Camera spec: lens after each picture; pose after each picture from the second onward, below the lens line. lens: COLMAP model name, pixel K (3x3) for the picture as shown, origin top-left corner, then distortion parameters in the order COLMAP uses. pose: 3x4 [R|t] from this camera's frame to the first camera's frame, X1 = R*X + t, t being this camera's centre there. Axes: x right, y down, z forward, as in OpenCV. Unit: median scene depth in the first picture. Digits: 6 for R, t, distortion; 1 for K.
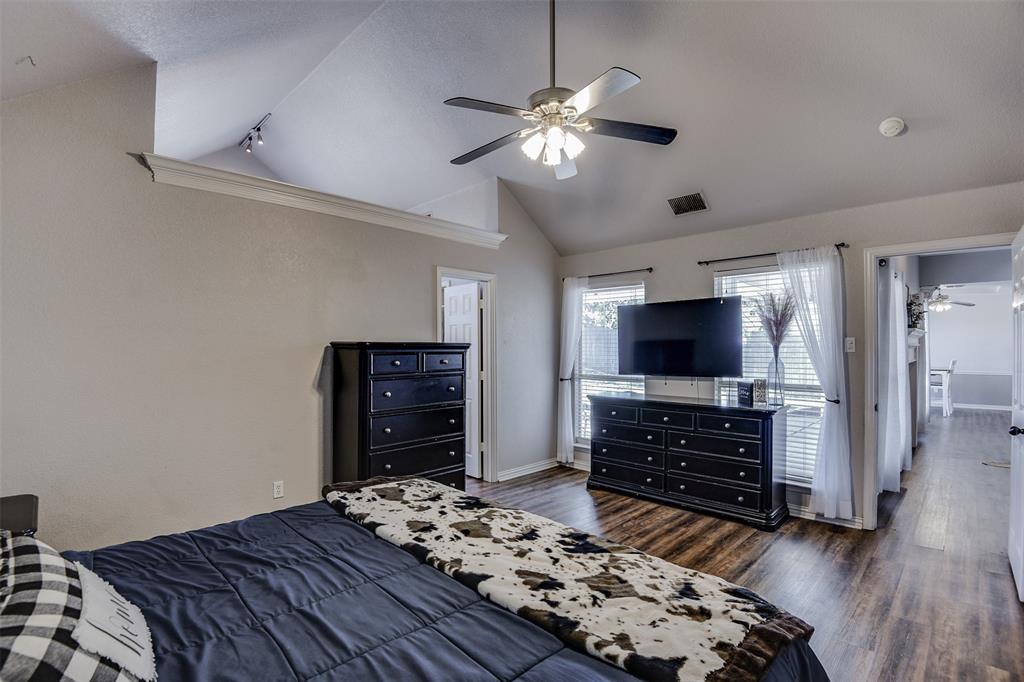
lens RADIAL K [[483.2, 0, 514.8], [0, 483.2, 348.6], [0, 0, 1]] dist [-0.025616, -0.007167]
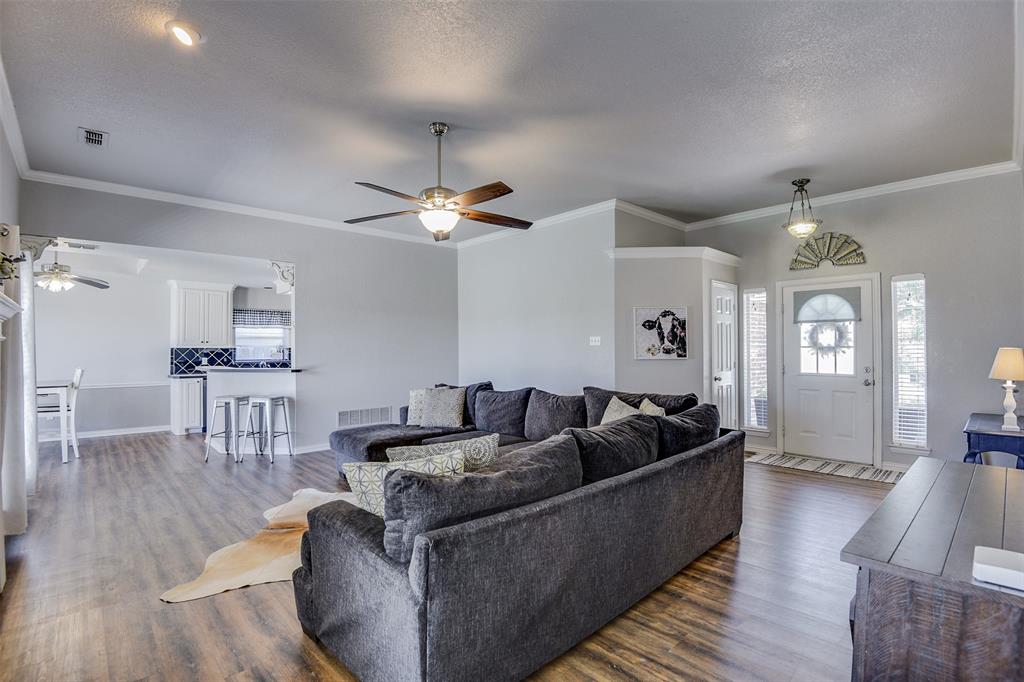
lens RADIAL K [[483.2, 0, 515.9], [0, 483.2, 339.7], [0, 0, 1]] dist [-0.025616, -0.007167]
pose [[0.058172, 0.018947, 0.998127, 0.355361], [0.008989, 0.999769, -0.019502, 0.005486], [-0.998266, 0.010106, 0.057988, 0.393415]]
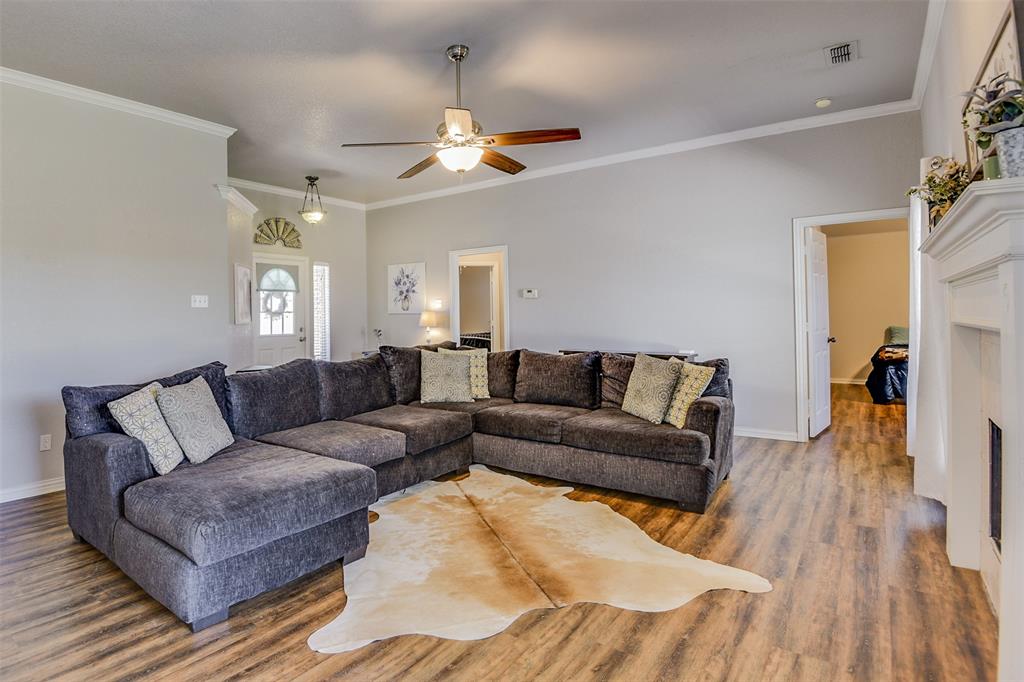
lens RADIAL K [[483.2, 0, 478.3], [0, 483.2, 308.5], [0, 0, 1]] dist [-0.025616, -0.007167]
pose [[-0.996667, 0.015131, -0.080157, 1.090154], [0.015598, 0.999865, -0.005211, 0.013345], [0.080067, -0.006444, -0.996769, 1.165271]]
